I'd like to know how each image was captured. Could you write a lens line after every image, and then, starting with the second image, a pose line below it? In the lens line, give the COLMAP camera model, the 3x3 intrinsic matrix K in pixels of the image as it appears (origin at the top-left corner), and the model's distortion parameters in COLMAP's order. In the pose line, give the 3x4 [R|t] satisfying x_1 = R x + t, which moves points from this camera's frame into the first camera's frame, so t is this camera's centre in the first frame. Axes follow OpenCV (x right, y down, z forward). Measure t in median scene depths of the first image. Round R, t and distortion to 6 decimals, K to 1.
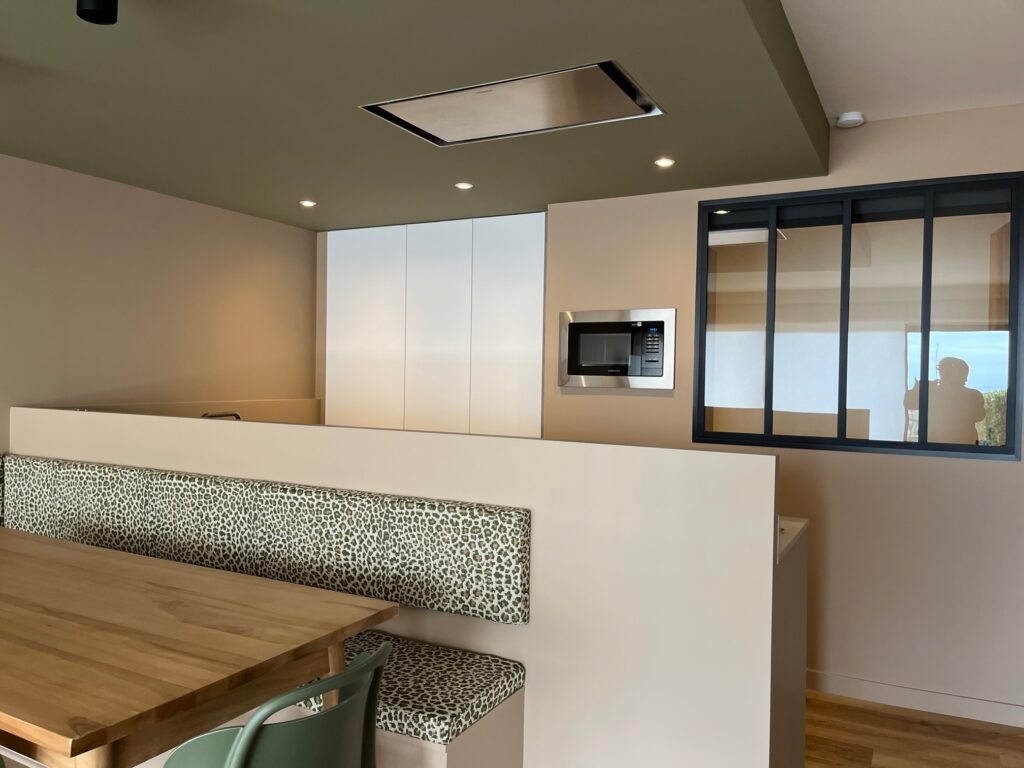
lens RADIAL K [[773.1, 0, 509.1], [0, 773.1, 390.2], [0, 0, 1]] dist [0.081882, -0.105335]
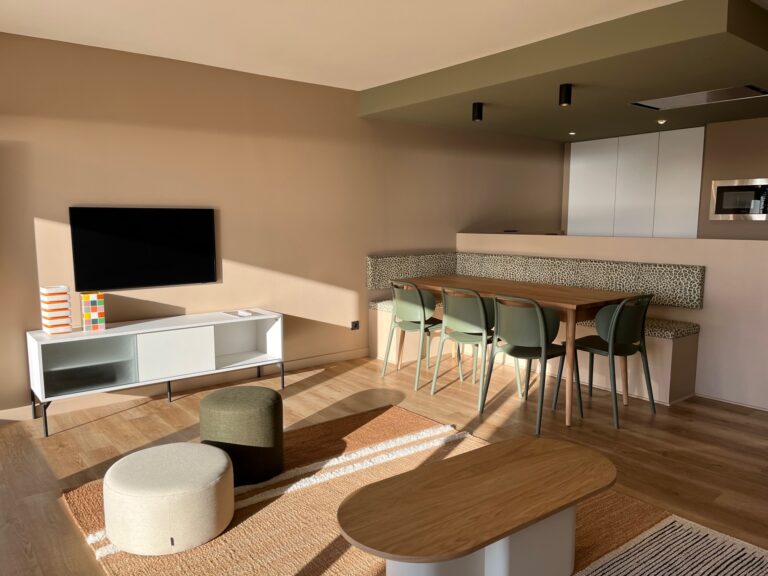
lens RADIAL K [[579.8, 0, 381.8], [0, 579.8, 292.7], [0, 0, 1]] dist [0.081882, -0.105335]
pose [[0.920294, 0.030572, -0.390030, -0.173433], [0.009413, 0.994923, 0.100195, 0.031029], [0.391113, -0.095880, 0.915335, -1.085523]]
